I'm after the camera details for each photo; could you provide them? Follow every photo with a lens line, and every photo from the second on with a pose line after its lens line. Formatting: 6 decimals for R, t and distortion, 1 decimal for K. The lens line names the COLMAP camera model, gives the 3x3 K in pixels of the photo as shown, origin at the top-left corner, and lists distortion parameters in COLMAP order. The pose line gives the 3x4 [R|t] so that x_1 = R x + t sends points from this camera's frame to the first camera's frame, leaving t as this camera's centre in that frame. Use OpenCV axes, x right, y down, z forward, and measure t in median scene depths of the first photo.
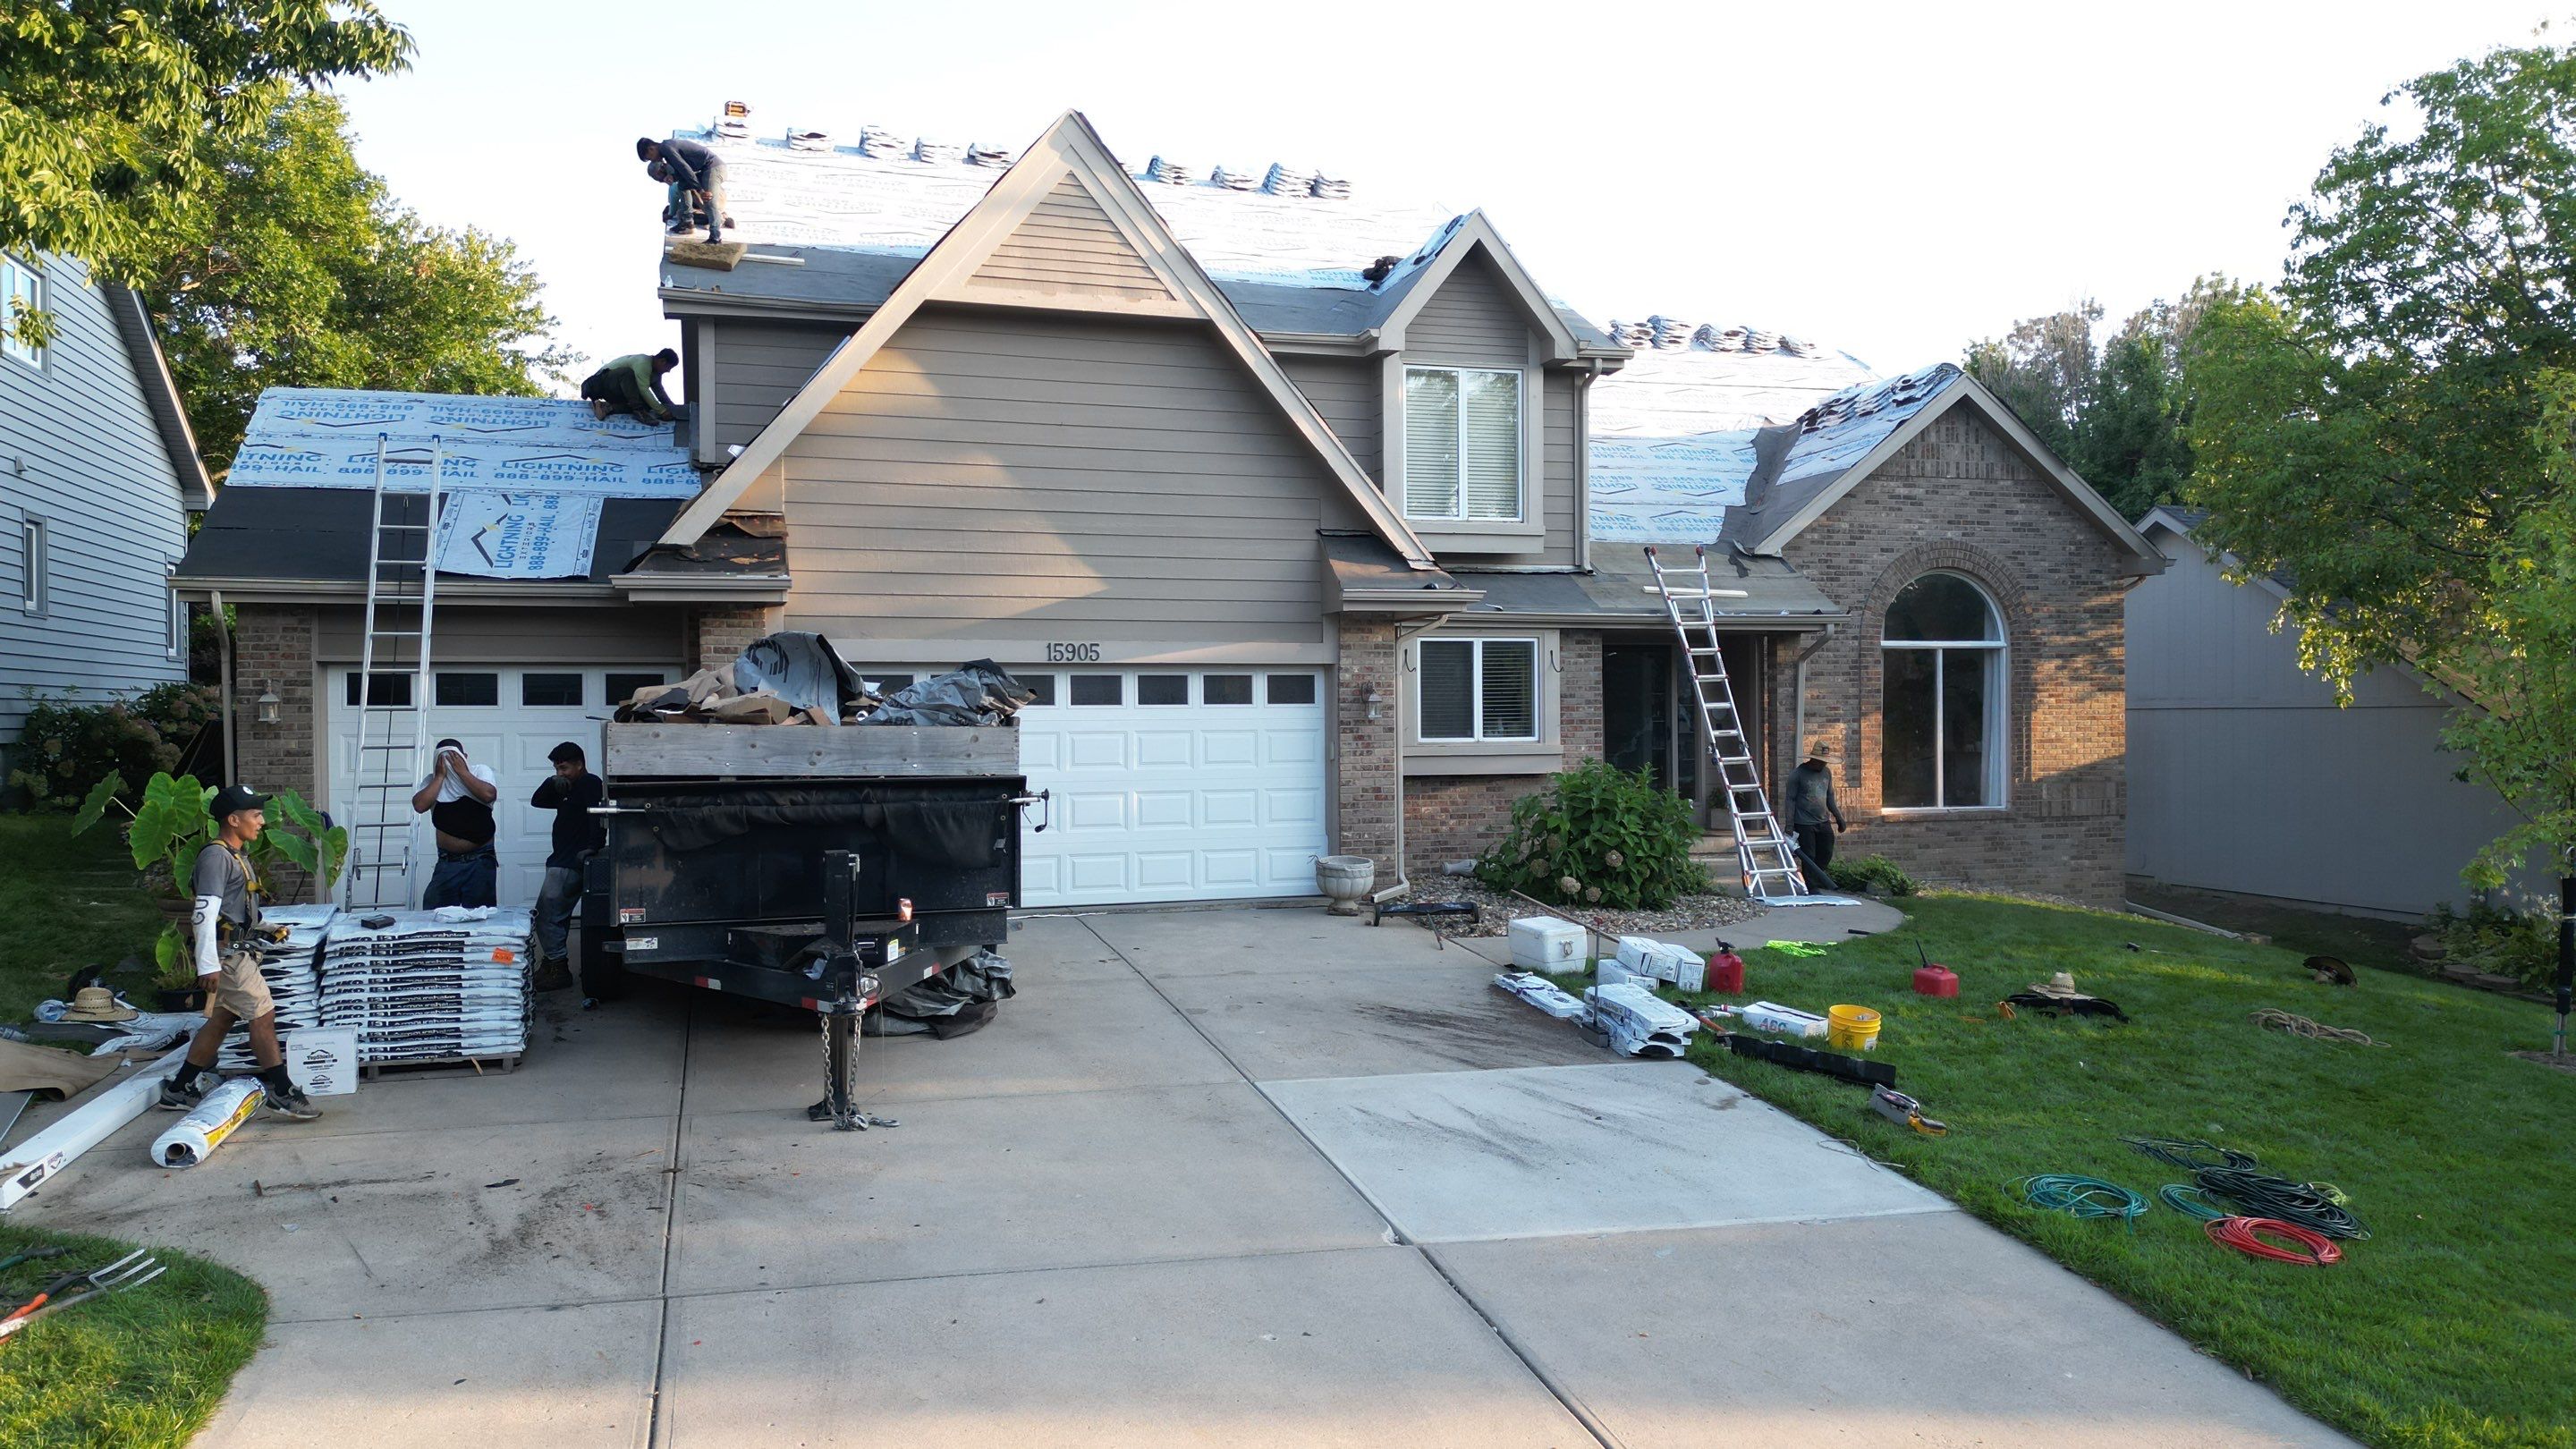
lens RADIAL K [[1806.1, 0, 1288.0], [0, 1806.1, 724.5], [0, 0, 1]] dist [0.072135, -0.075602]
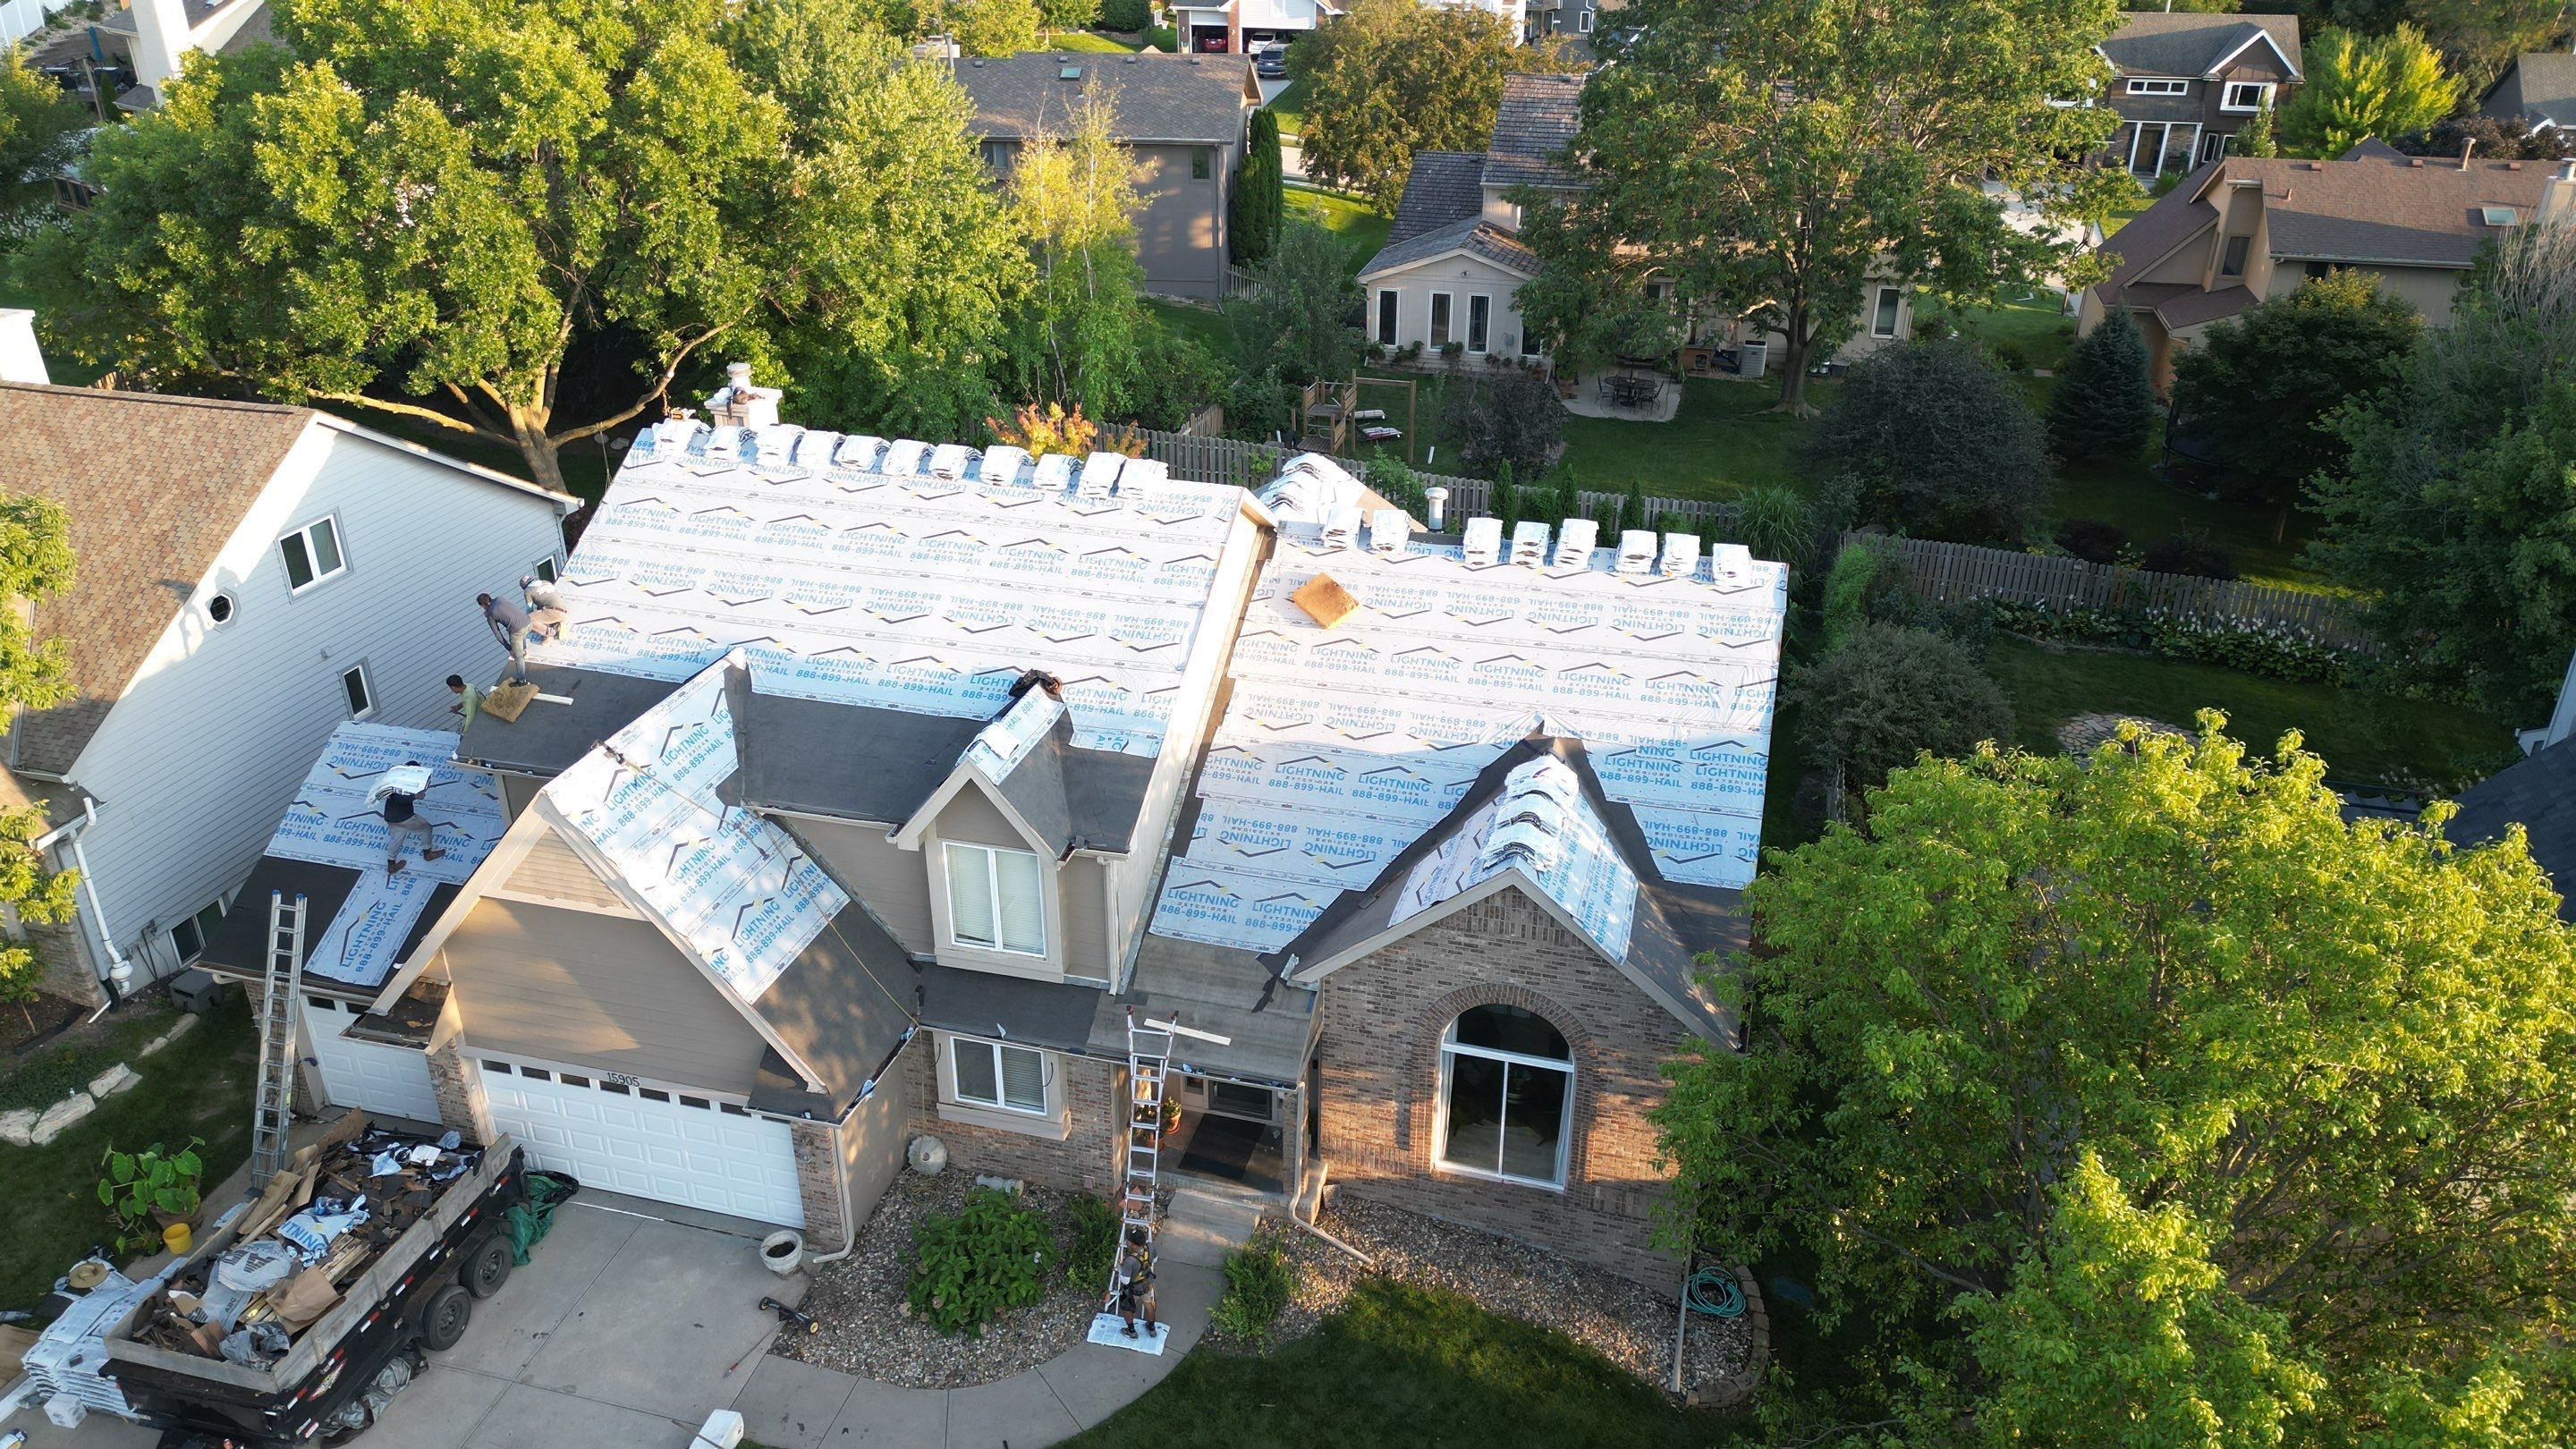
lens RADIAL K [[1806.1, 0, 1288.0], [0, 1806.1, 724.5], [0, 0, 1]] dist [0.072135, -0.075602]
pose [[0.838982, 0.245036, -0.485866, 0.866511], [-0.007572, 0.898046, 0.439836, -0.835434], [0.544106, -0.365336, 0.755300, 0.211242]]
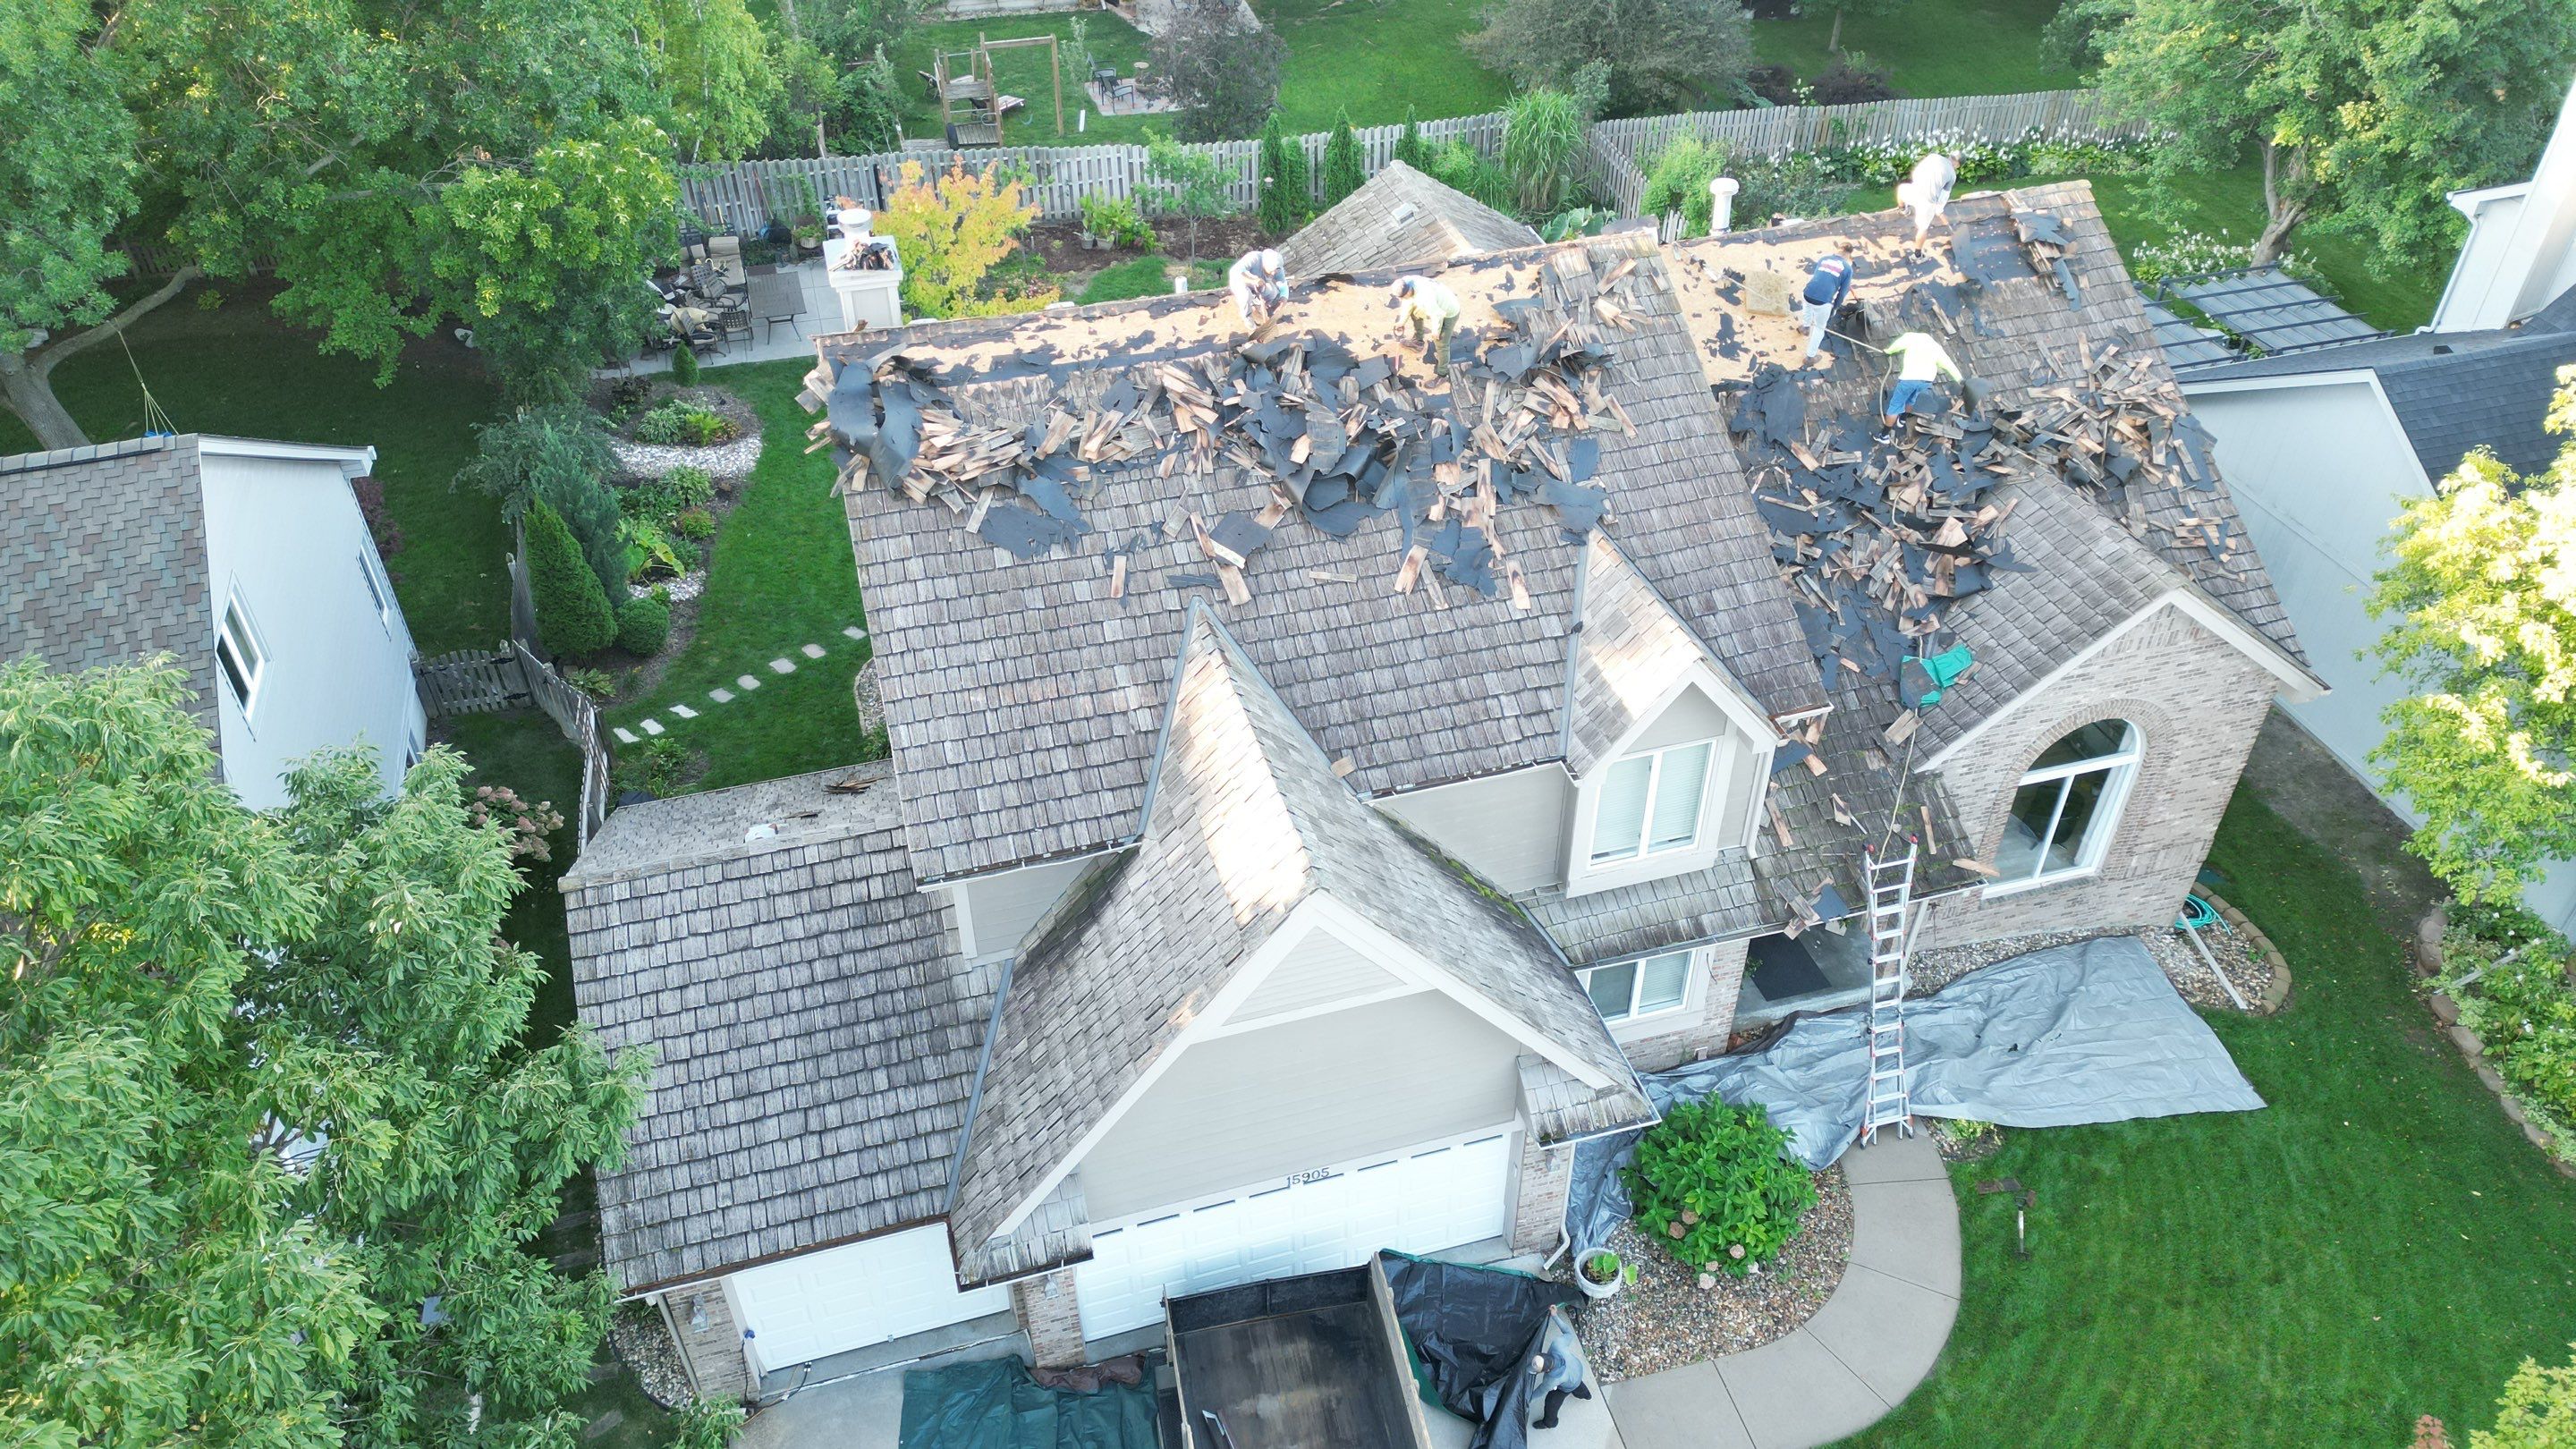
lens RADIAL K [[1793.1, 0, 1285.4], [0, 1793.1, 725.0], [0, 0, 1]] dist [0.071448, -0.071914]
pose [[0.999616, 0.017077, -0.021836, -0.094154], [0.000379, 0.779232, 0.626735, -0.863580], [0.027718, -0.626502, 0.778926, 0.215033]]
